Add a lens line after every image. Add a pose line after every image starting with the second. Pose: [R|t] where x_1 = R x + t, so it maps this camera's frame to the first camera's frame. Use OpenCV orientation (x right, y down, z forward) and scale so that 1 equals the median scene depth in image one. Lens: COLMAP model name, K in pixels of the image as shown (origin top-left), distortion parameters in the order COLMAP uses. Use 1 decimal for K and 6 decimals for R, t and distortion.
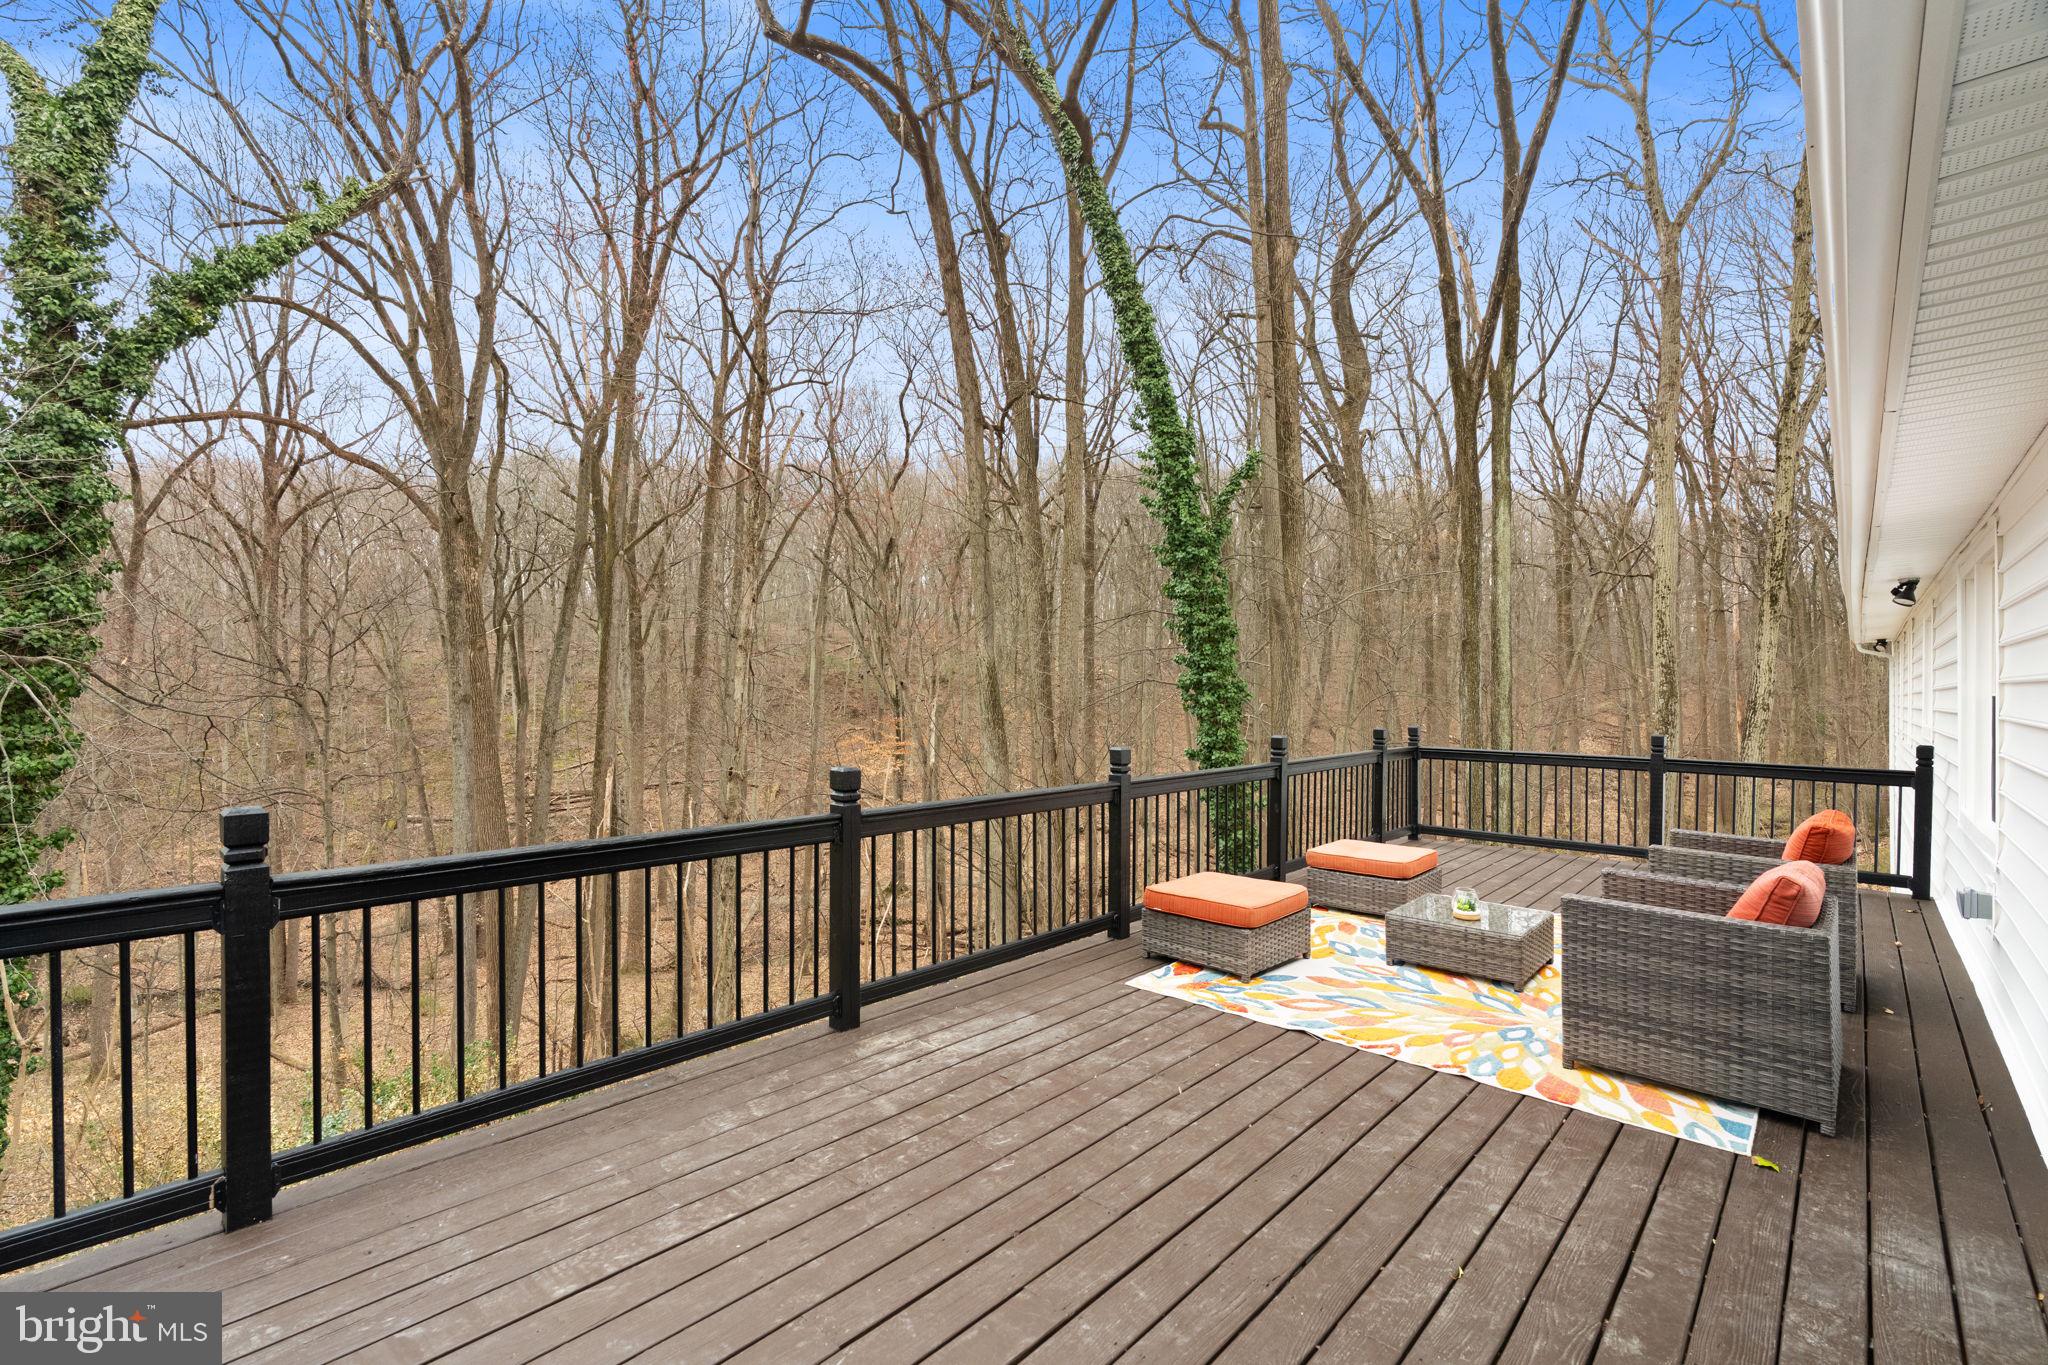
lens RADIAL K [[916.6, 0, 1023.5], [0, 916.6, 665.0], [0, 0, 1]] dist [-0.000797, -0.000081]
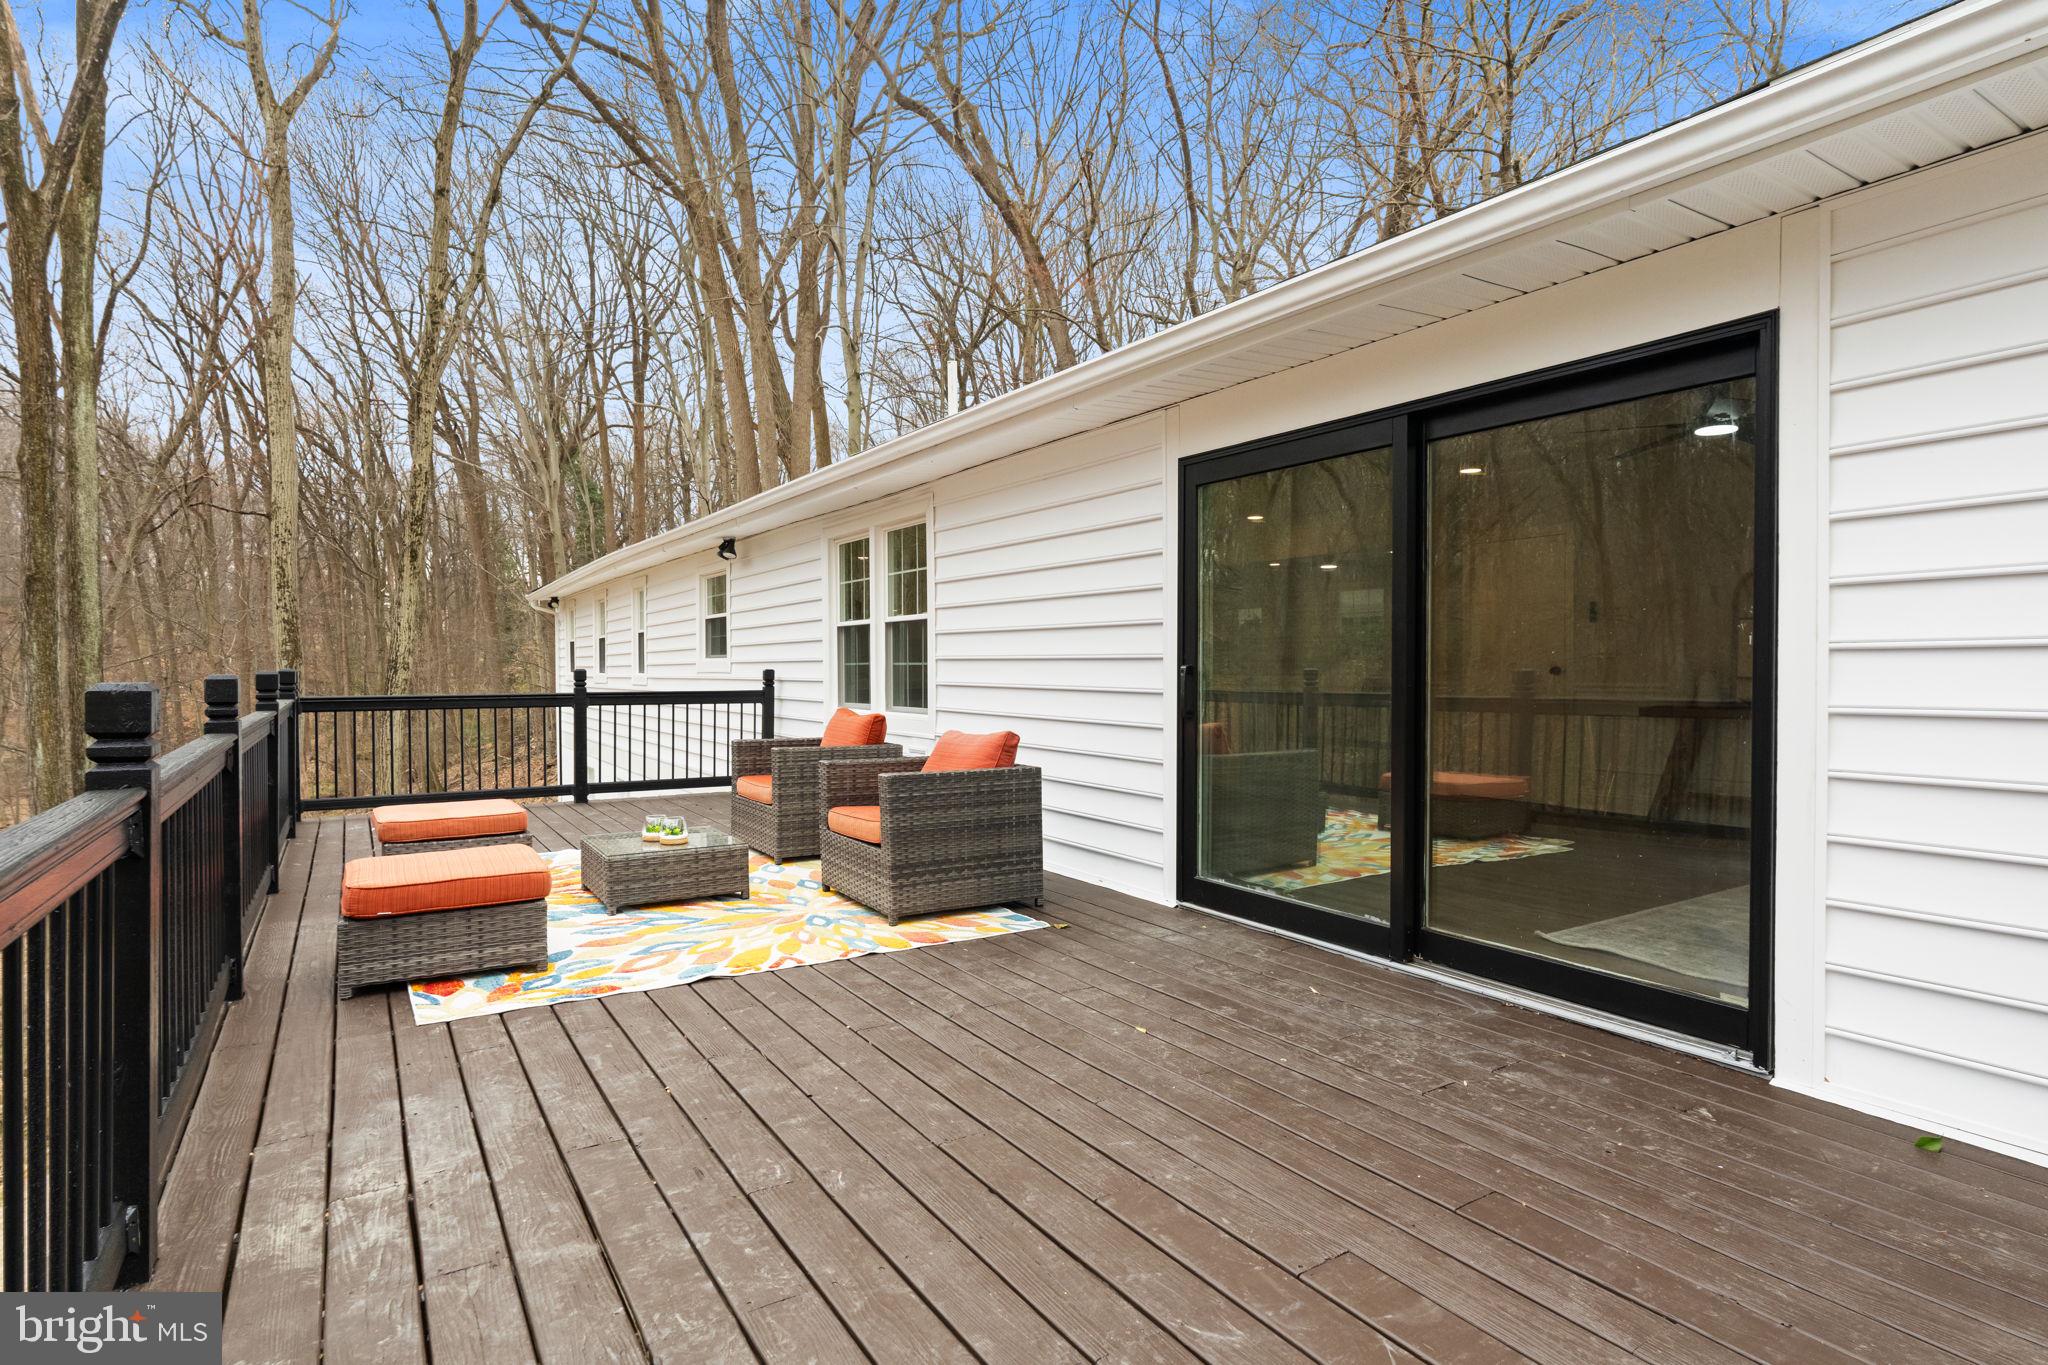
lens RADIAL K [[1067.9, 0, 1020.8], [0, 1067.9, 655.0], [0, 0, 1]] dist [-0.000331, -0.000028]
pose [[0.270803, -0.001020, 0.962634, -0.523358], [-0.019188, 0.999795, 0.006457, 0.081048], [-0.962443, -0.020220, 0.270728, 0.420647]]
